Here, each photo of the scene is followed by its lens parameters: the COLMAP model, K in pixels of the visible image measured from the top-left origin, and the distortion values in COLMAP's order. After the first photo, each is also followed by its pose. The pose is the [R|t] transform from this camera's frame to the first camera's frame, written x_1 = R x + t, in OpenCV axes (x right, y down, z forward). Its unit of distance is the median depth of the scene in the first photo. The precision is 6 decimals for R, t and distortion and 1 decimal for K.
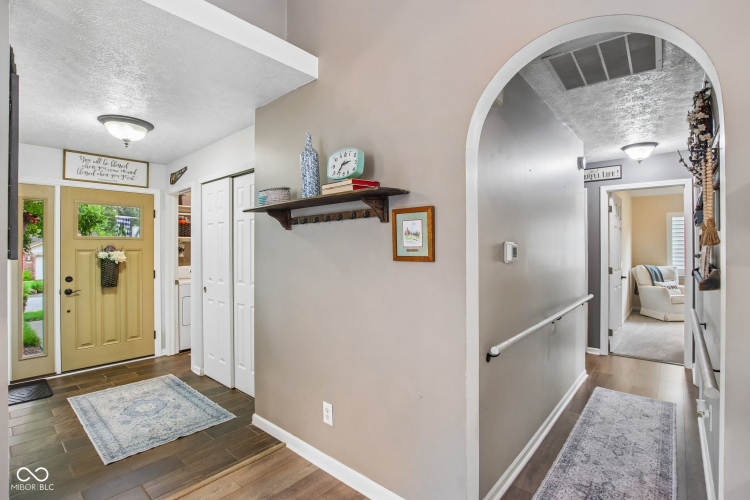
lens RADIAL K [[348.5, 0, 376.8], [0, 348.5, 245.7], [0, 0, 1]] dist [-0.030855, 0.000028]
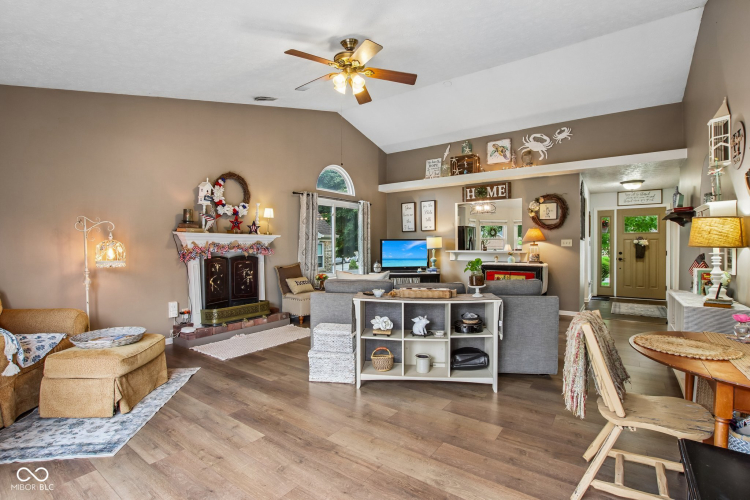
lens RADIAL K [[348.5, 0, 376.8], [0, 348.5, 248.8], [0, 0, 1]] dist [-0.030855, 0.000028]
pose [[0.107815, 0.017580, -0.994016, 0.994392], [0.013404, 0.999727, 0.019134, 0.009542], [0.994081, -0.015387, 0.107550, -0.695942]]
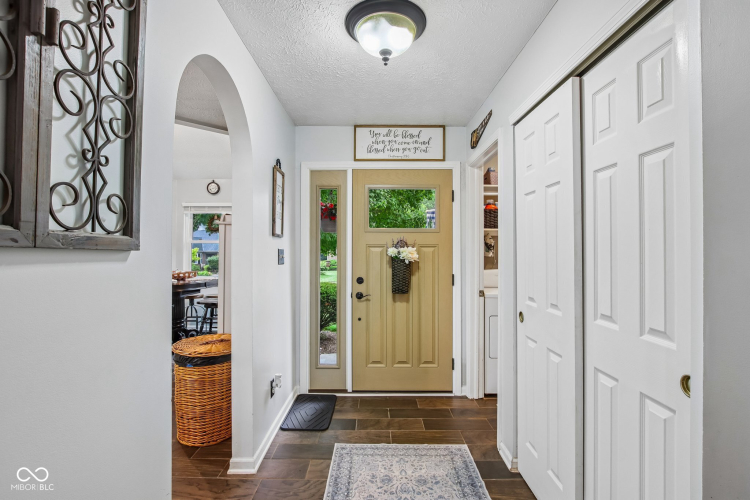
lens RADIAL K [[348.5, 0, 378.6], [0, 348.5, 244.4], [0, 0, 1]] dist [-0.030855, 0.000028]
pose [[0.656882, -0.006608, -0.753964, -0.222796], [-0.000216, 0.999960, -0.008952, 0.017180], [0.753993, 0.006044, 0.656855, 0.450867]]
